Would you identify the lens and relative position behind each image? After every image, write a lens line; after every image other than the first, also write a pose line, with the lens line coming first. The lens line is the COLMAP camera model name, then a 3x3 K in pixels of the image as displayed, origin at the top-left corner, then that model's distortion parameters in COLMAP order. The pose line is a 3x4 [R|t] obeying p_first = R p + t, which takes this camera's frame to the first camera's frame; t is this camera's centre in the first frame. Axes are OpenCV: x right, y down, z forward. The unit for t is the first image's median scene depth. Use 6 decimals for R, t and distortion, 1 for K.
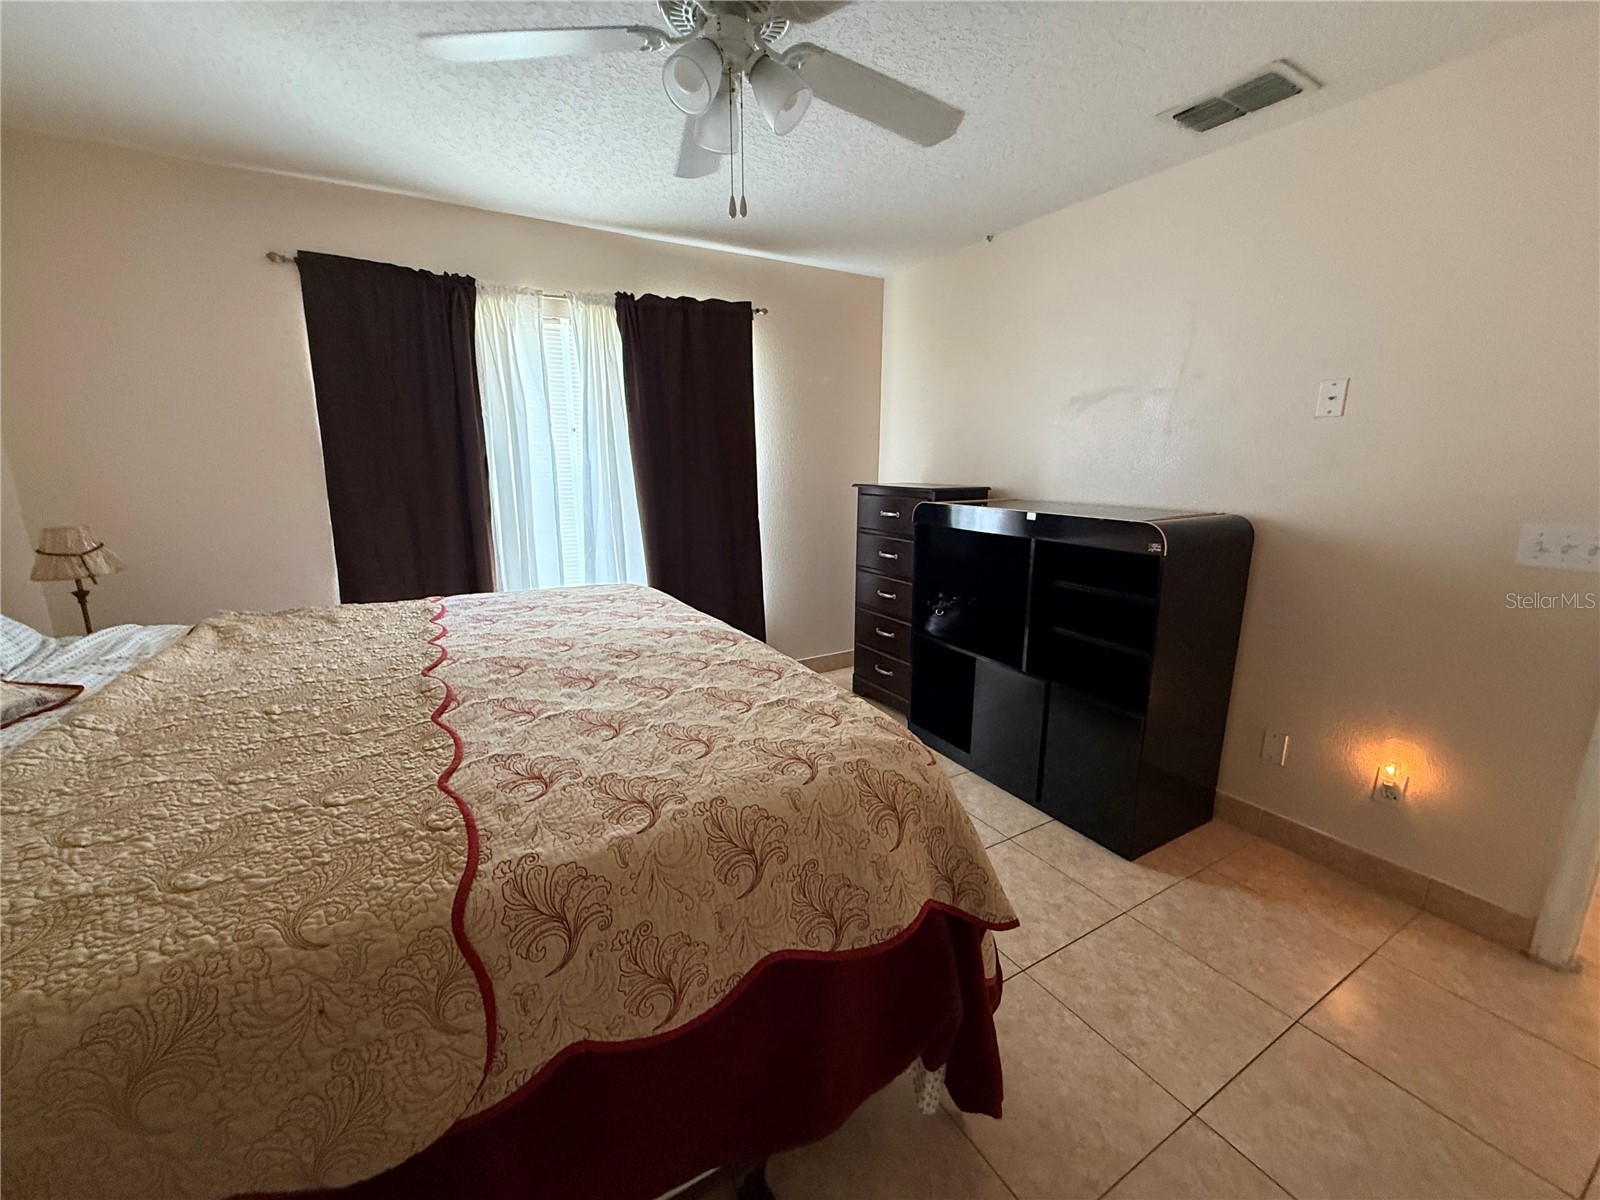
lens RADIAL K [[638.9, 0, 793.3], [0, 638.9, 599.7], [0, 0, 1]] dist [0.000125, -0.000478]
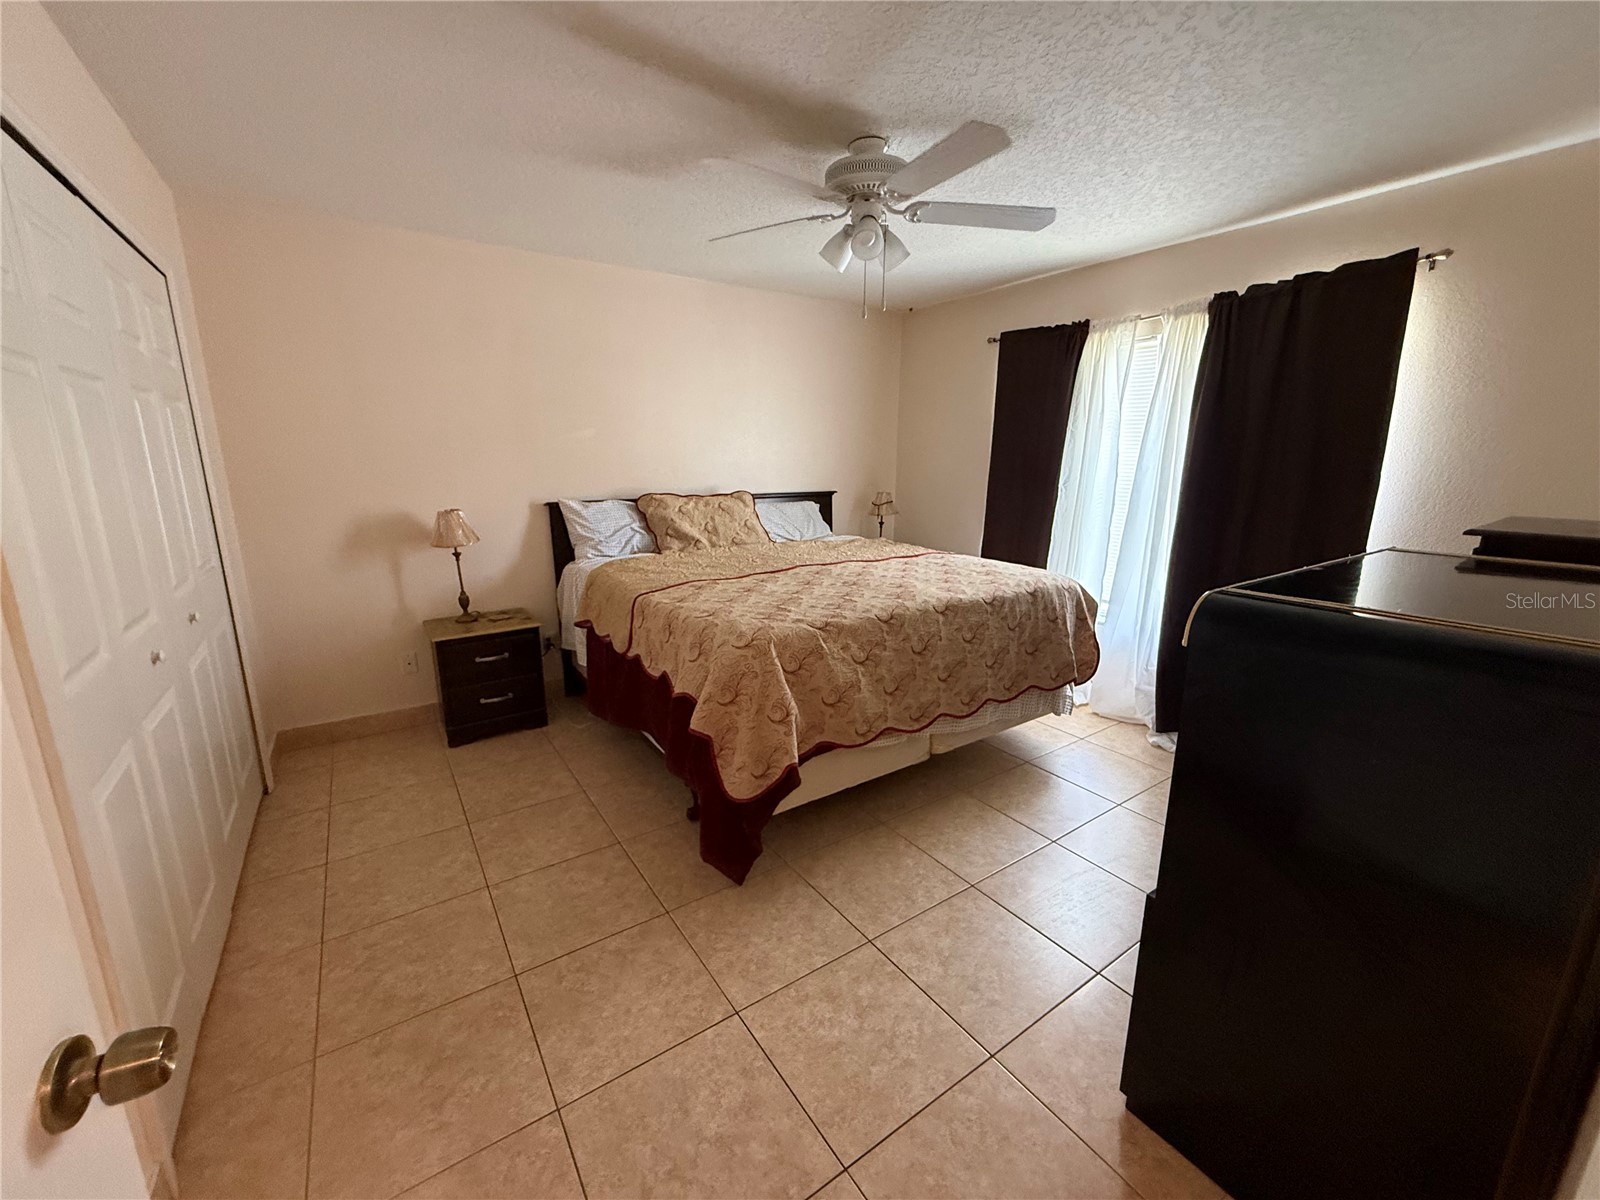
lens RADIAL K [[638.9, 0, 792.6], [0, 638.9, 597.6], [0, 0, 1]] dist [0.000125, -0.000478]
pose [[0.068384, 0.219847, -0.973135, 0.747100], [-0.219340, 0.954865, 0.200306, -0.097675], [0.973249, 0.199750, 0.113519, 0.367124]]
